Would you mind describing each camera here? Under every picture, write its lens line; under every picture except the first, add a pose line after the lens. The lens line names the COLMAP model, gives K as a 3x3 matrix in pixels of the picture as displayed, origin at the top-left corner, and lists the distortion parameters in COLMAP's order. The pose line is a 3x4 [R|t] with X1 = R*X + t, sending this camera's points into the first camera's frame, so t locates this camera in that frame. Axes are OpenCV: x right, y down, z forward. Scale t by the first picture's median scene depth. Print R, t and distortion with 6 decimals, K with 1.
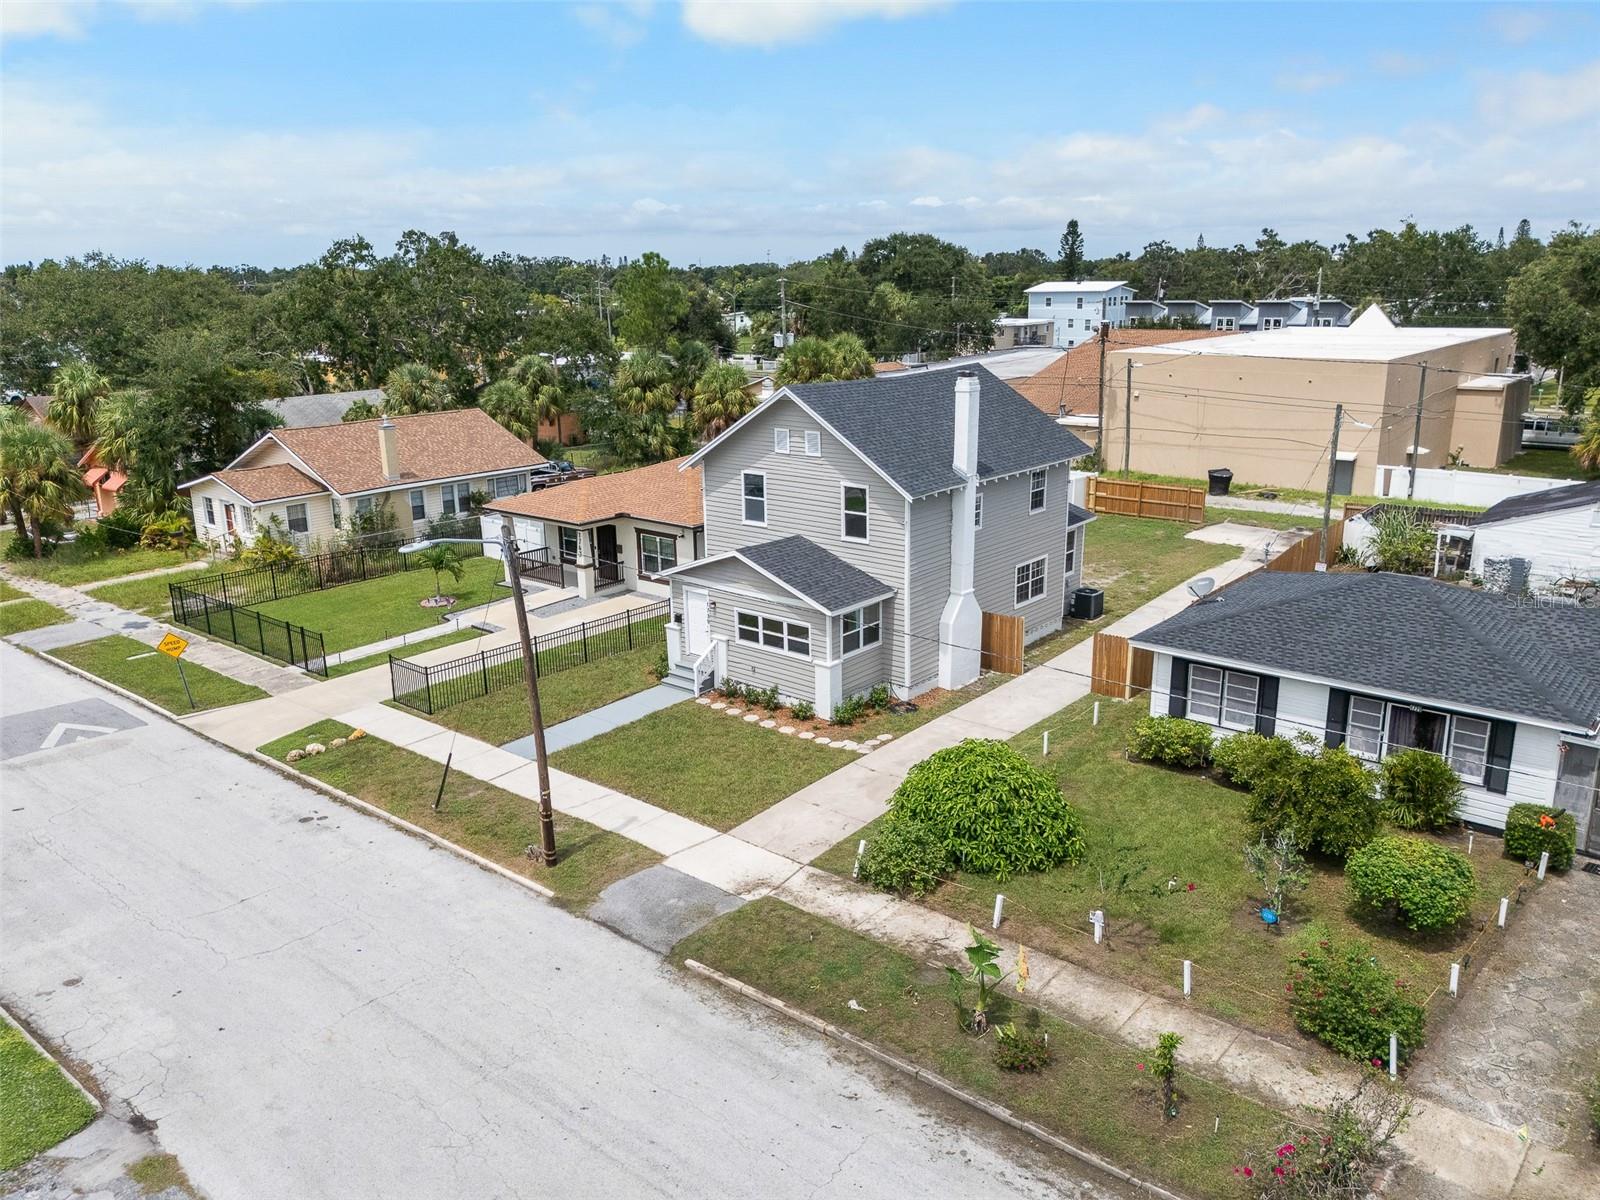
lens RADIAL K [[1204.8, 0, 802.2], [0, 1204.8, 601.6], [0, 0, 1]] dist [0.067772, -0.070738]
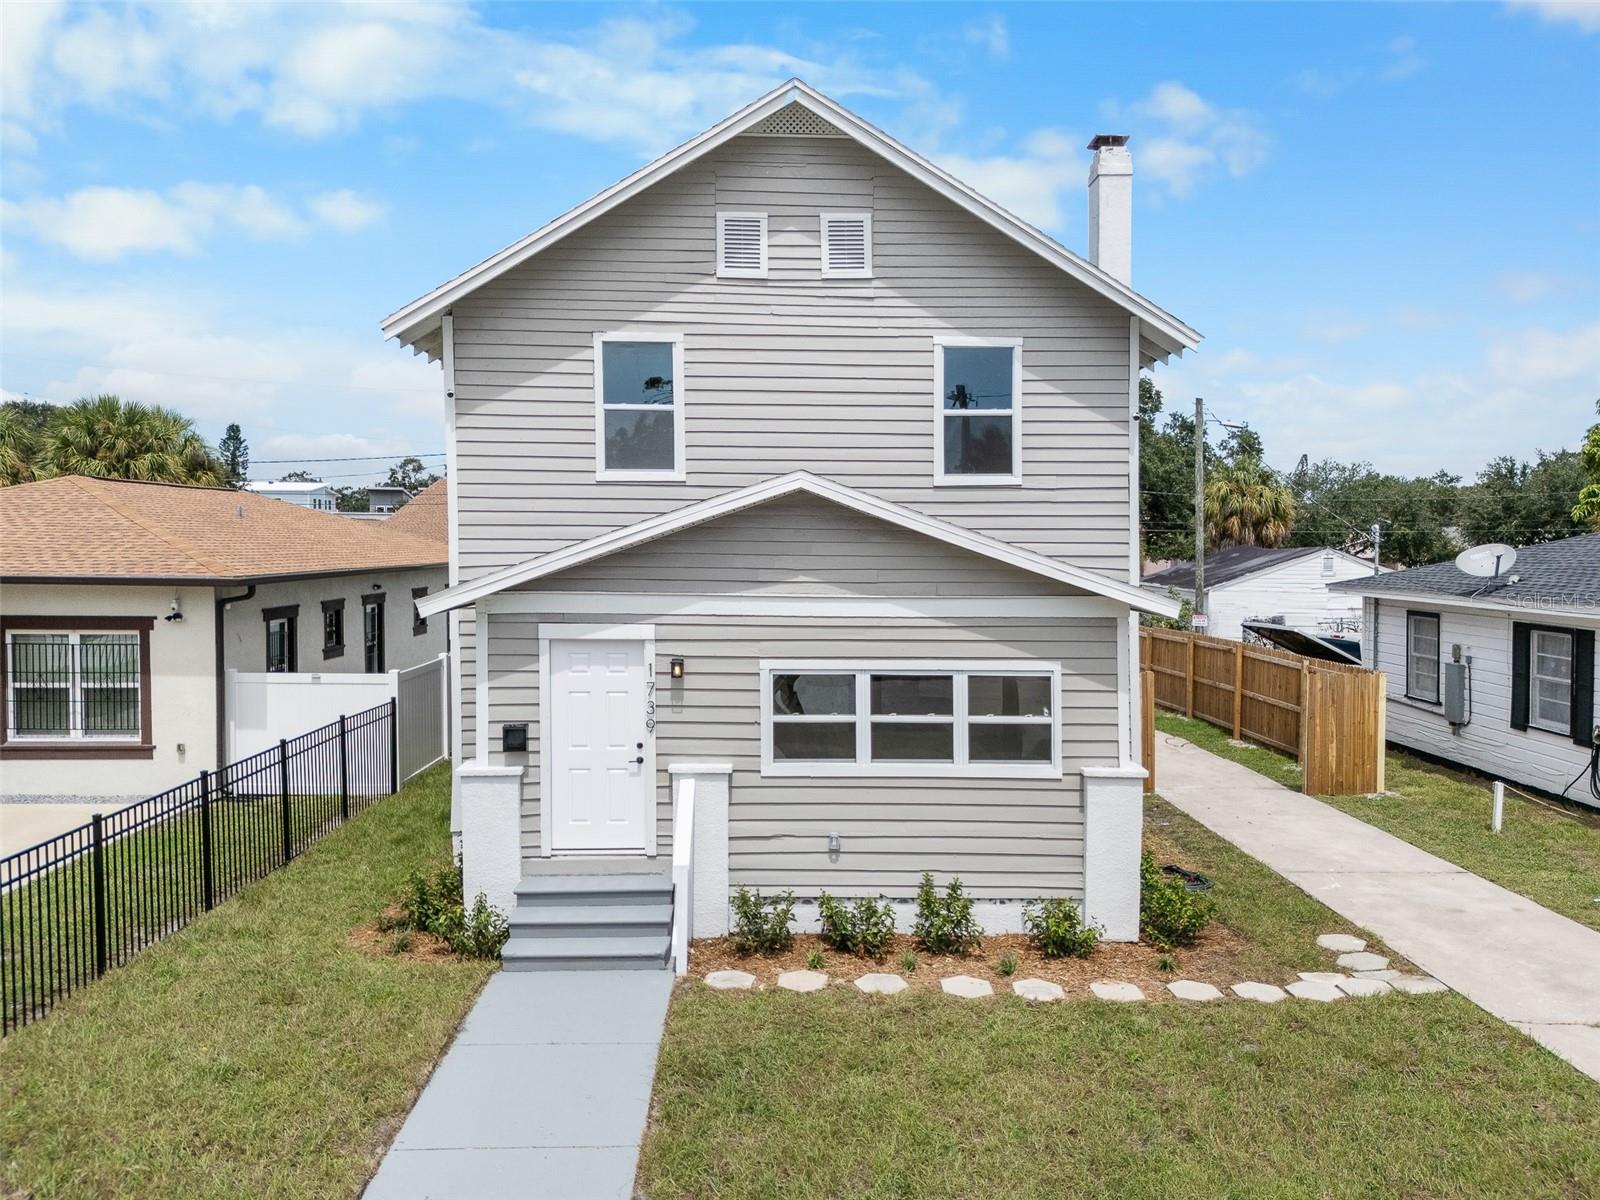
lens RADIAL K [[1205.0, 0, 804.2], [0, 1205.0, 563.3], [0, 0, 1]] dist [0.041568, -0.068894]
pose [[0.748071, 0.002628, 0.663614, -0.272273], [0.159154, 0.970098, -0.183251, 0.041633], [-0.644252, 0.242701, 0.725283, 0.768145]]
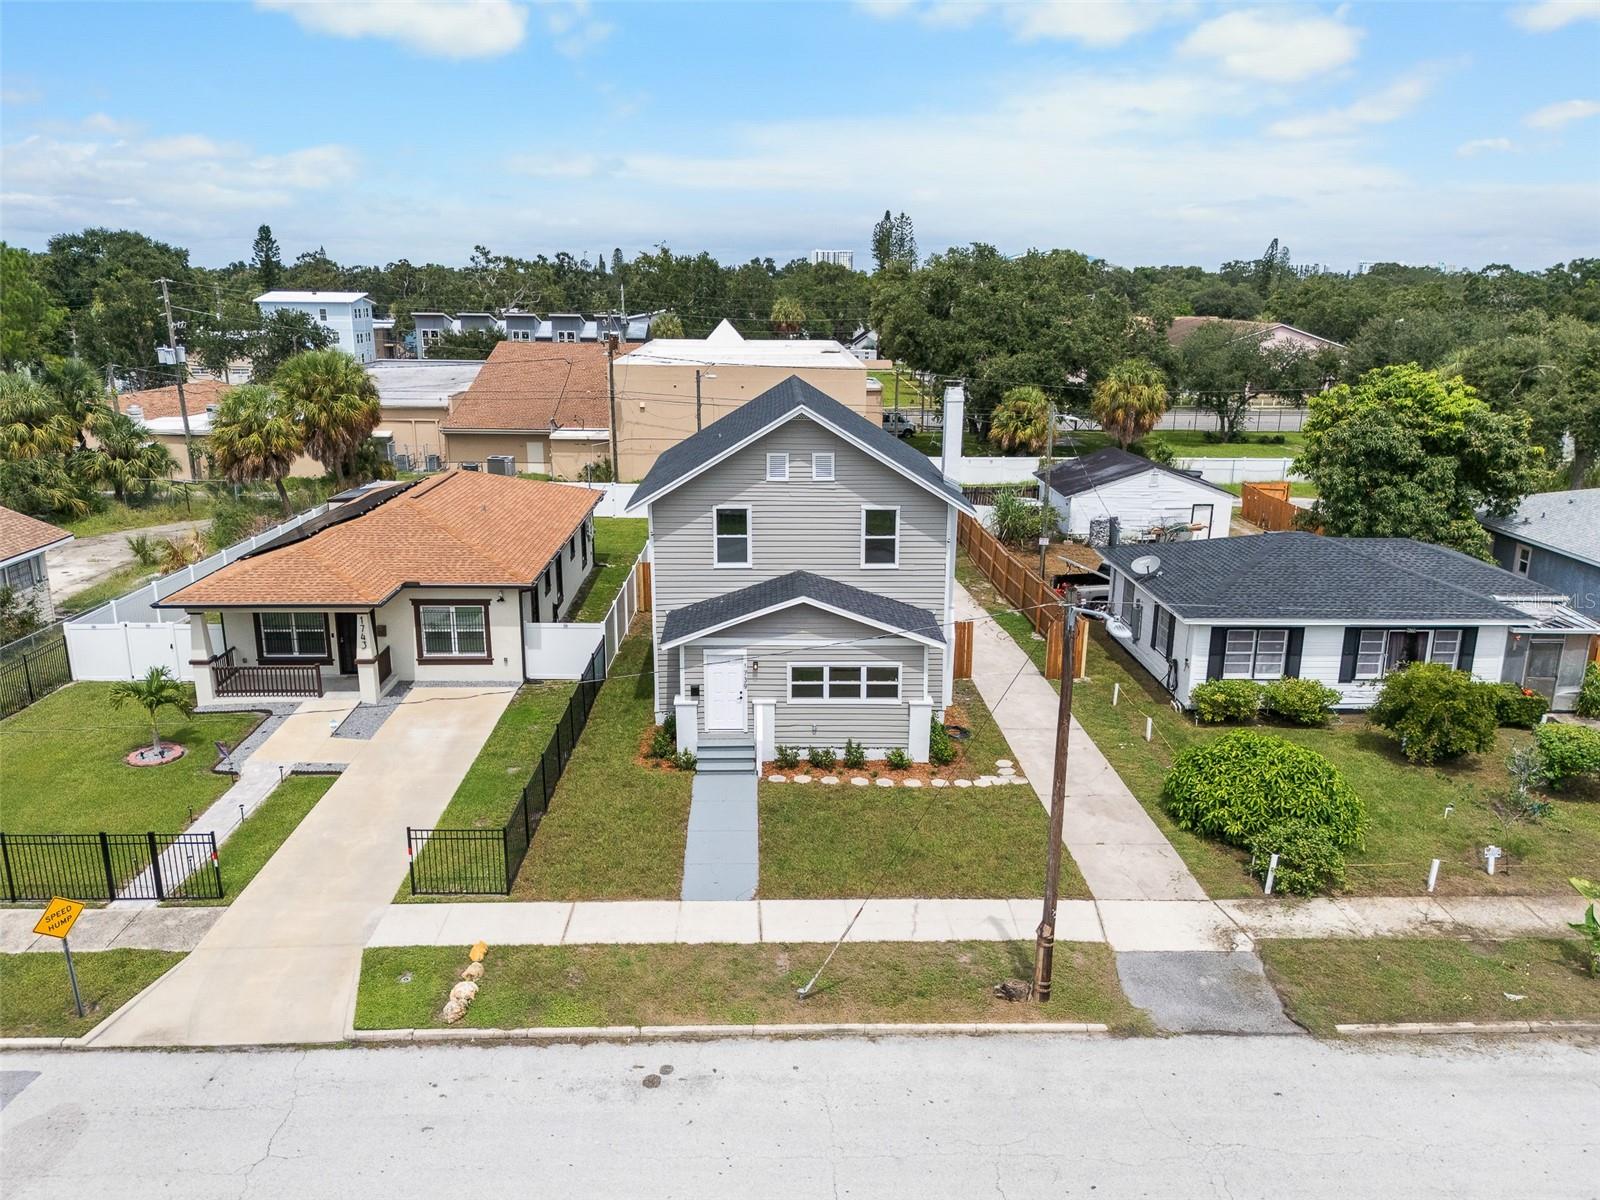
lens RADIAL K [[1176.0, 0, 797.3], [0, 1176.0, 599.0], [0, 0, 1]] dist [0.060979, -0.058533]
pose [[0.750536, -0.151498, 0.643229, -0.598400], [0.156267, 0.986449, 0.049999, -0.082946], [-0.642087, 0.062989, 0.764040, 0.361880]]
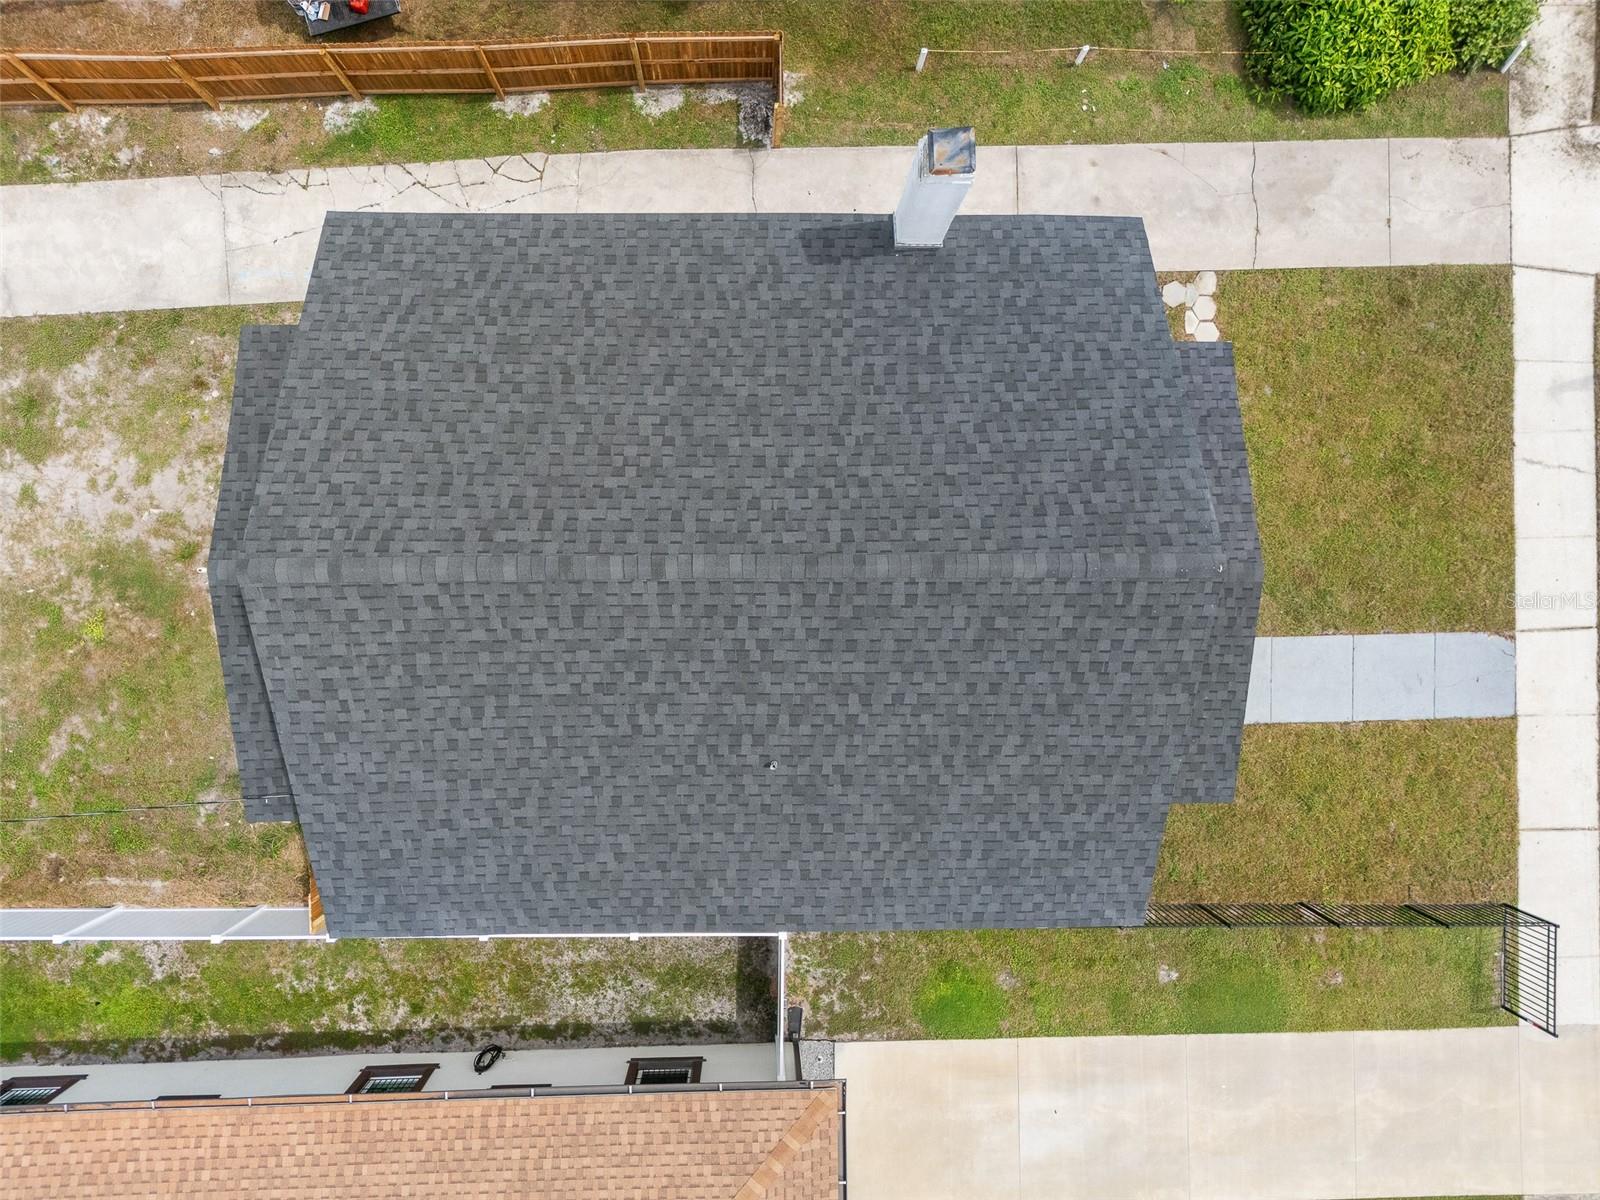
lens RADIAL K [[1204.8, 0, 802.2], [0, 1204.8, 601.6], [0, 0, 1]] dist [0.067772, -0.070738]
pose [[-0.646597, -0.762648, -0.016764, 0.068266], [0.164604, -0.160948, 0.973140, -0.577448], [-0.744861, 0.626470, 0.229603, 1.034204]]
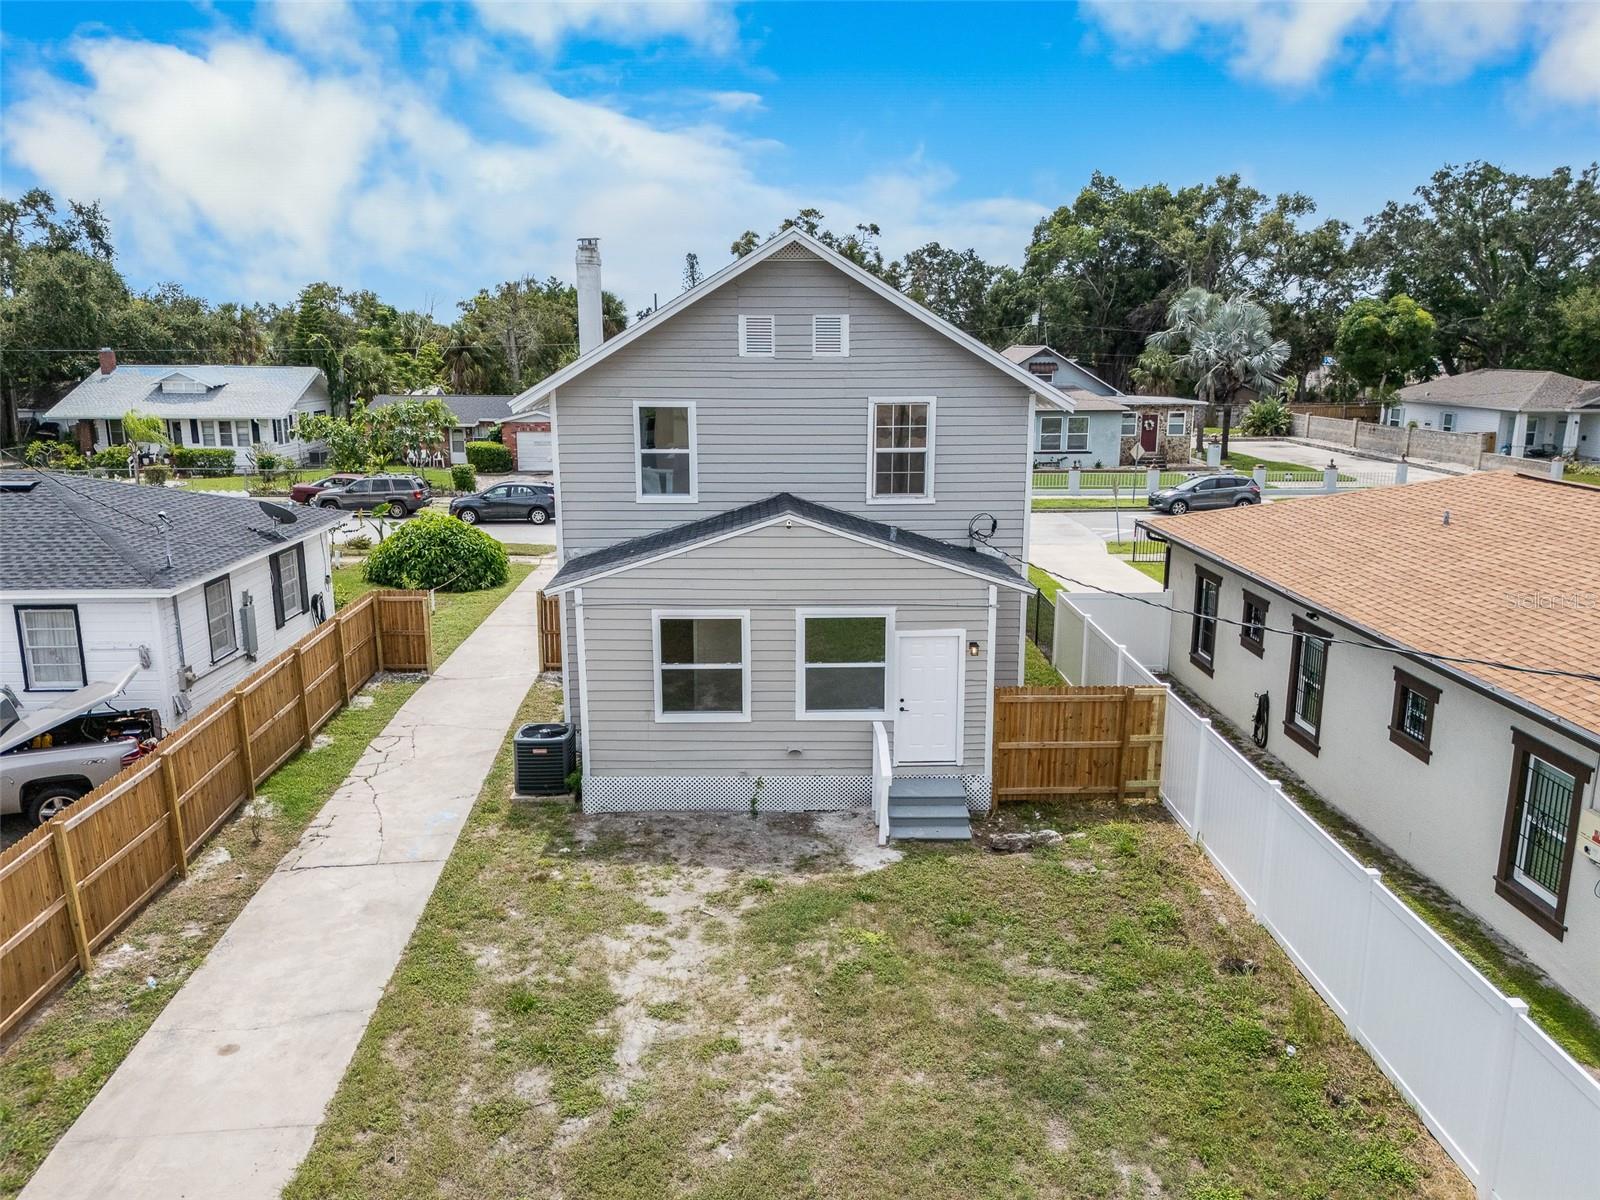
lens RADIAL K [[1176.0, 0, 797.3], [0, 1176.0, 599.0], [0, 0, 1]] dist [0.060979, -0.058533]
pose [[-0.752998, 0.149644, -0.640781, 0.549283], [-0.162789, 0.901165, 0.401749, -0.302211], [0.637568, 0.406828, -0.654215, 1.663705]]
